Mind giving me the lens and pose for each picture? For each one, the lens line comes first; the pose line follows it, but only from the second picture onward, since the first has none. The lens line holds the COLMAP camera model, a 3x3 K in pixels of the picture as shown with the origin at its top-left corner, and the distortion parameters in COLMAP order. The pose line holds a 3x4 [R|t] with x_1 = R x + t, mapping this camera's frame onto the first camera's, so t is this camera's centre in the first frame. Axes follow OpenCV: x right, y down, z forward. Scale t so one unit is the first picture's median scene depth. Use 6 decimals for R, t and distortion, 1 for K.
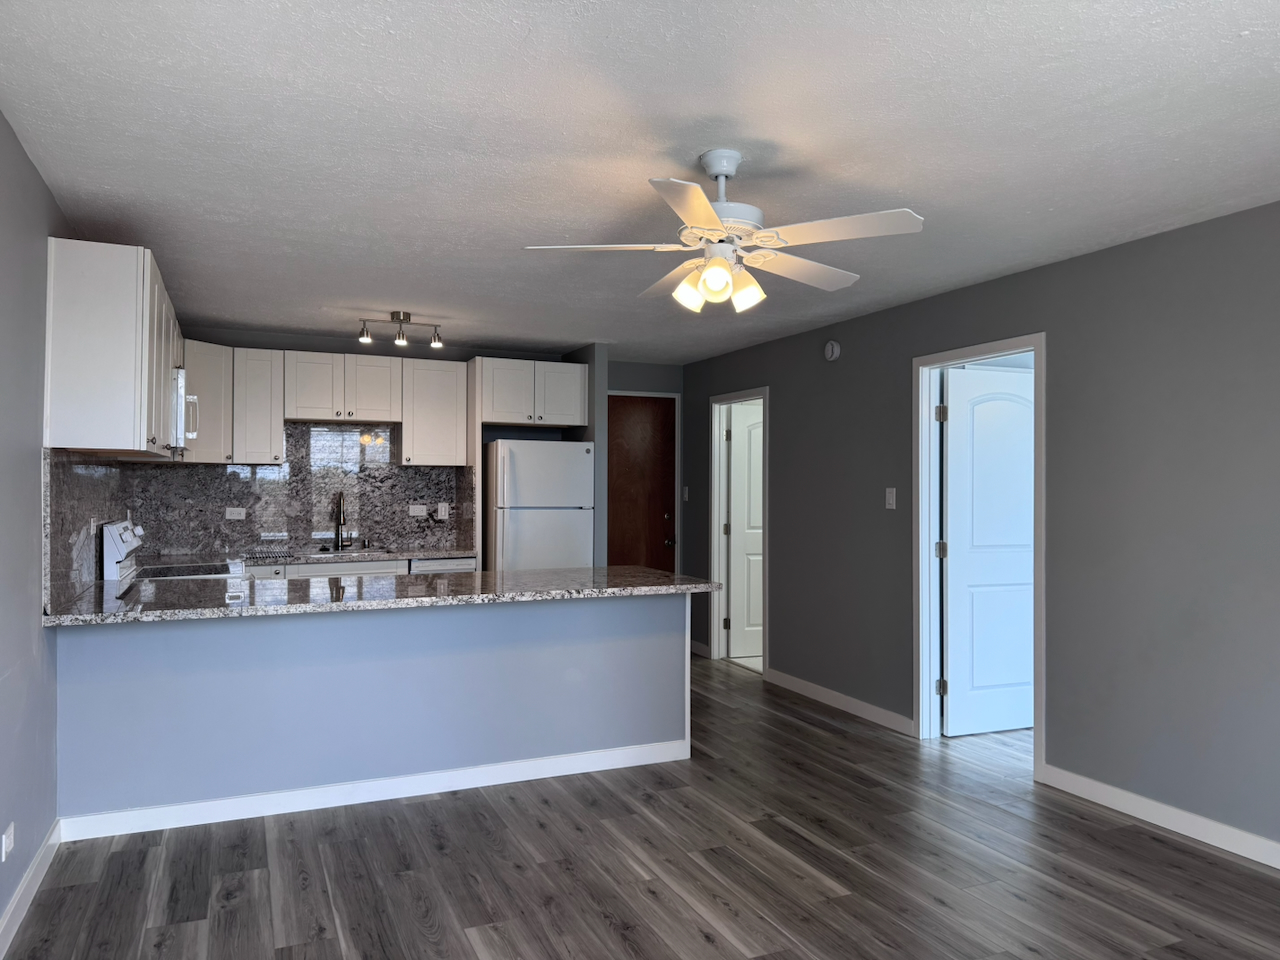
lens RADIAL K [[904.2, 0, 638.3], [0, 904.2, 484.7], [0, 0, 1]] dist [0.042738, -0.044809]
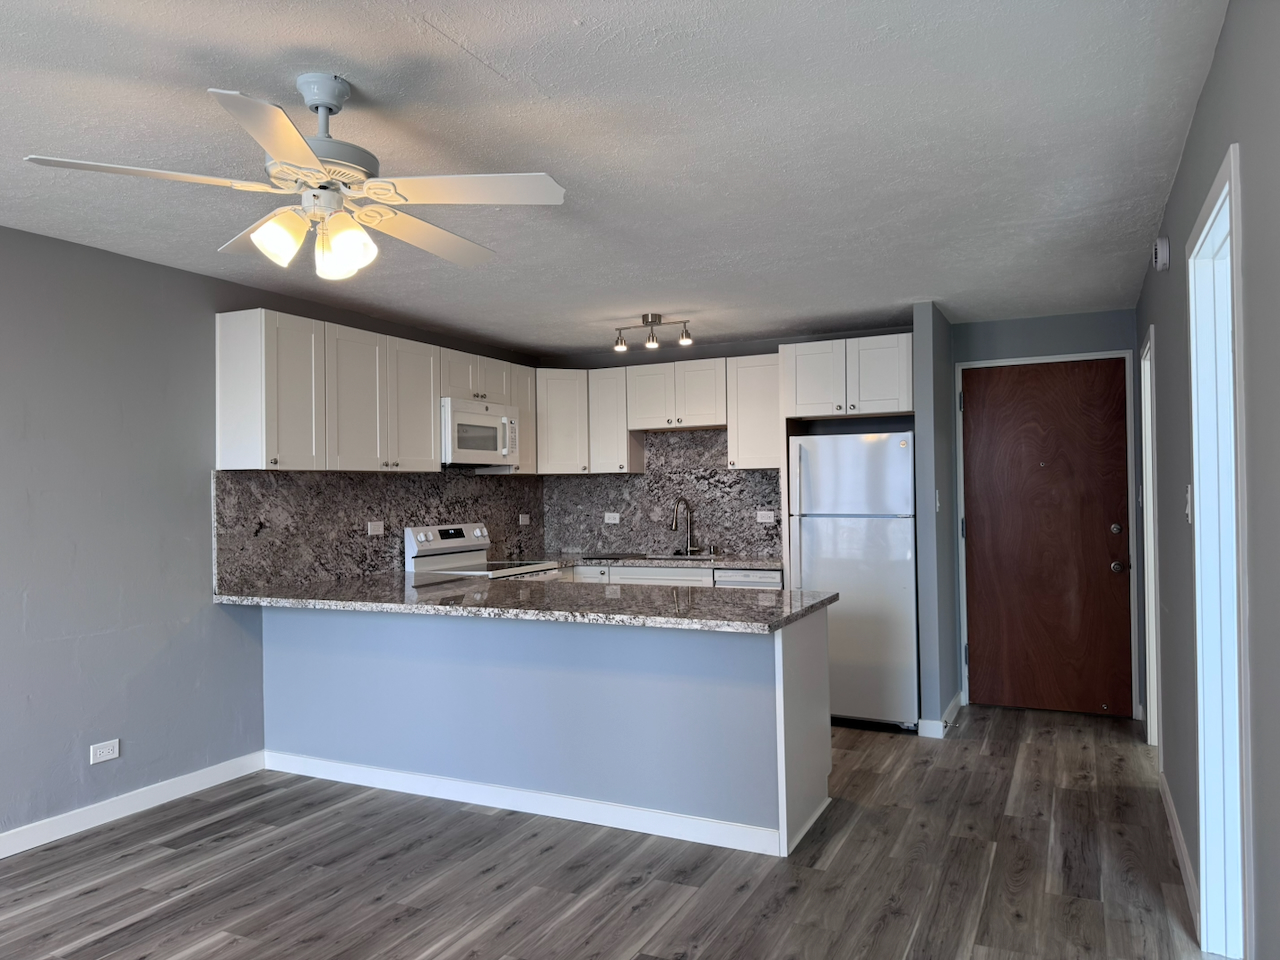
lens RADIAL K [[904.2, 0, 633.7], [0, 904.2, 473.3], [0, 0, 1]] dist [0.042738, -0.044809]
pose [[0.642746, -0.028124, -0.765563, 0.627412], [0.017727, 0.999604, -0.021839, 0.002765], [0.765874, 0.000465, 0.642990, 0.480449]]
